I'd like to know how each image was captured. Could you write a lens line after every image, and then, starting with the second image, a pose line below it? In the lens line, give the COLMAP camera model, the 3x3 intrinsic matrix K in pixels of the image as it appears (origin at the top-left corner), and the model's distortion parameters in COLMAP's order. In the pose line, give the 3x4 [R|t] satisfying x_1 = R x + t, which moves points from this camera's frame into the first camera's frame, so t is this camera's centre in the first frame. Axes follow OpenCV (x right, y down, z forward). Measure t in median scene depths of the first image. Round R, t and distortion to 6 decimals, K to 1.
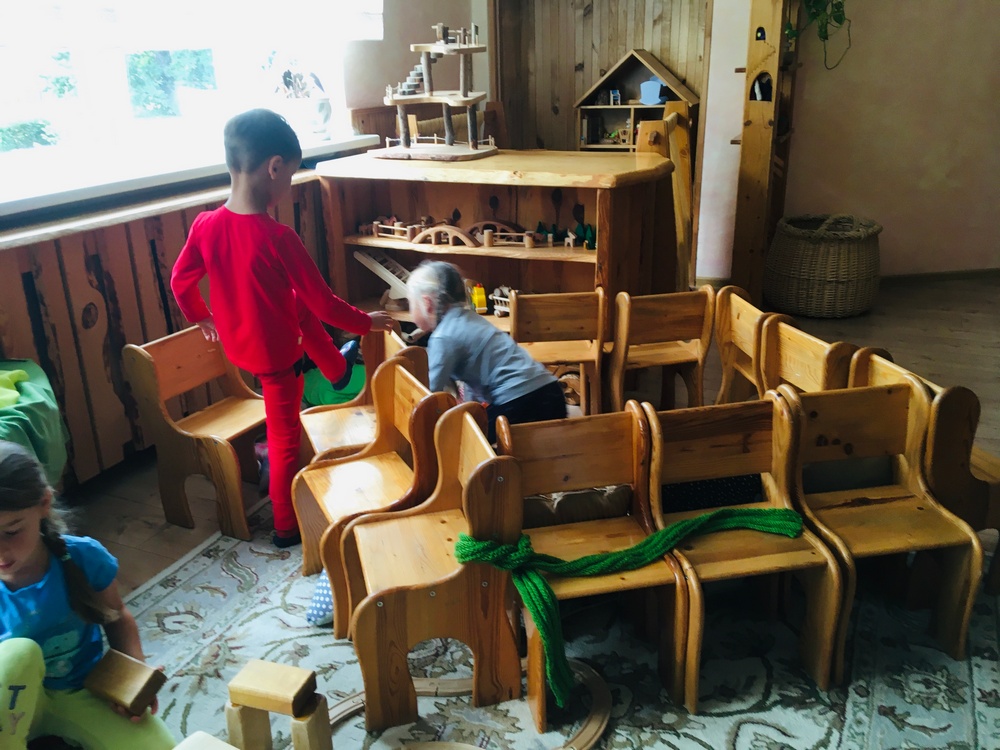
lens RADIAL K [[834.9, 0, 500.0], [0, 834.9, 375.0], [0, 0, 1]] dist [-0.004766, -0.010428]
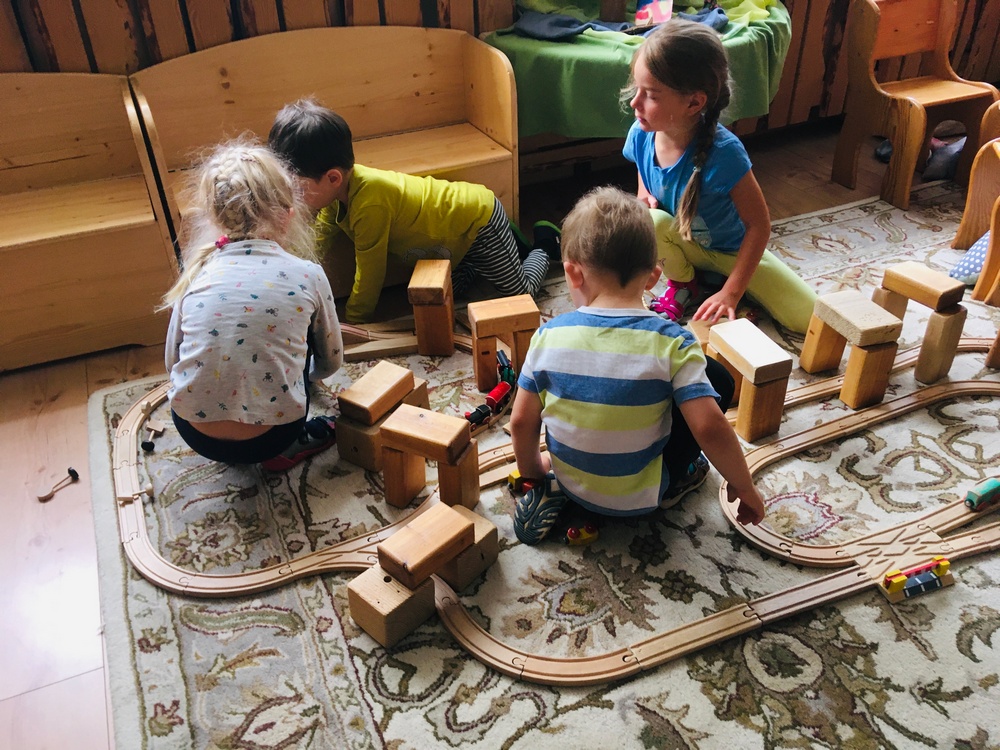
lens RADIAL K [[834.9, 0, 500.0], [0, 834.9, 375.0], [0, 0, 1]] dist [-0.004766, -0.010428]
pose [[0.746363, 0.369062, -0.553838, -0.023568], [-0.222944, 0.922728, 0.314435, 0.206791], [0.627087, -0.111208, 0.770970, -0.195380]]
